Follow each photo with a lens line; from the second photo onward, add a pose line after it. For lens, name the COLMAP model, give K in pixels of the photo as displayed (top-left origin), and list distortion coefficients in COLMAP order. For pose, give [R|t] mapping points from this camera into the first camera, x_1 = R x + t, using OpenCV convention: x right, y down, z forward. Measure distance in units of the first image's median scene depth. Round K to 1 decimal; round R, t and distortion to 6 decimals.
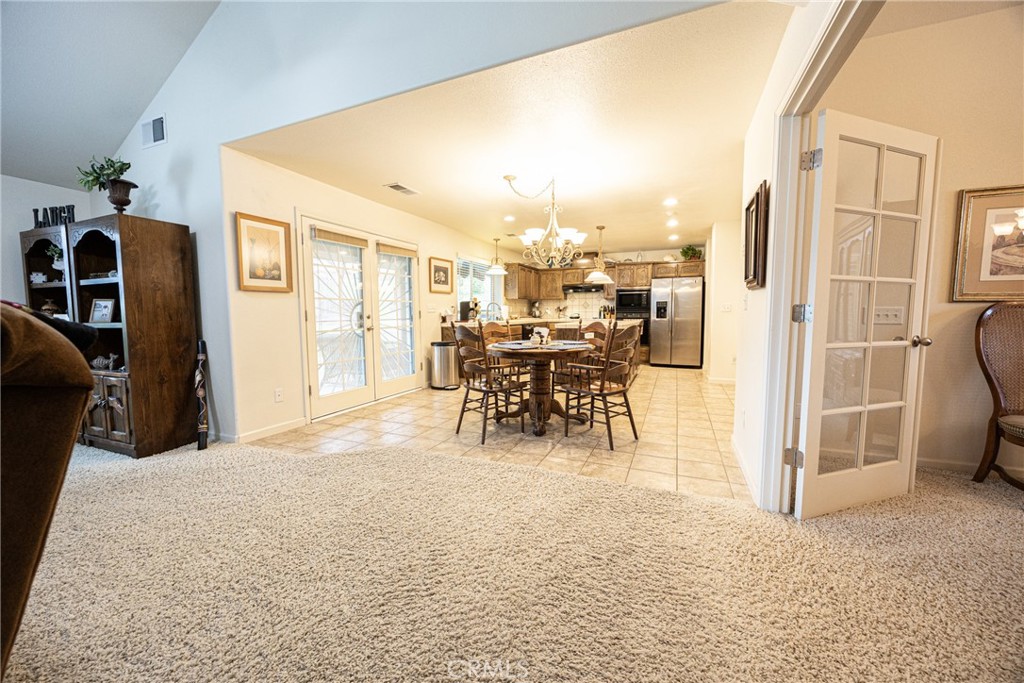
lens RADIAL K [[387.4, 0, 510.8], [0, 387.4, 342.0], [0, 0, 1]] dist [-0.003480, -0.000300]
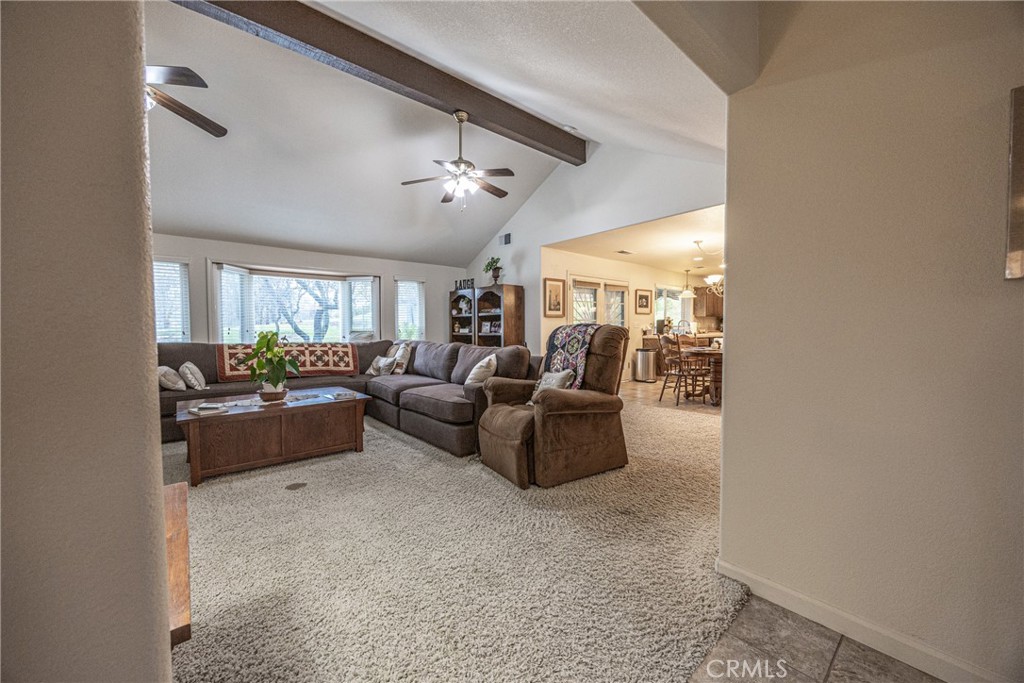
lens RADIAL K [[387.4, 0, 510.6], [0, 387.4, 341.0], [0, 0, 1]] dist [-0.003480, -0.000300]
pose [[0.896398, 0.014900, -0.443000, 0.017628], [-0.032819, 0.998923, -0.032812, 0.050242], [0.442034, 0.043951, 0.895921, -0.711499]]
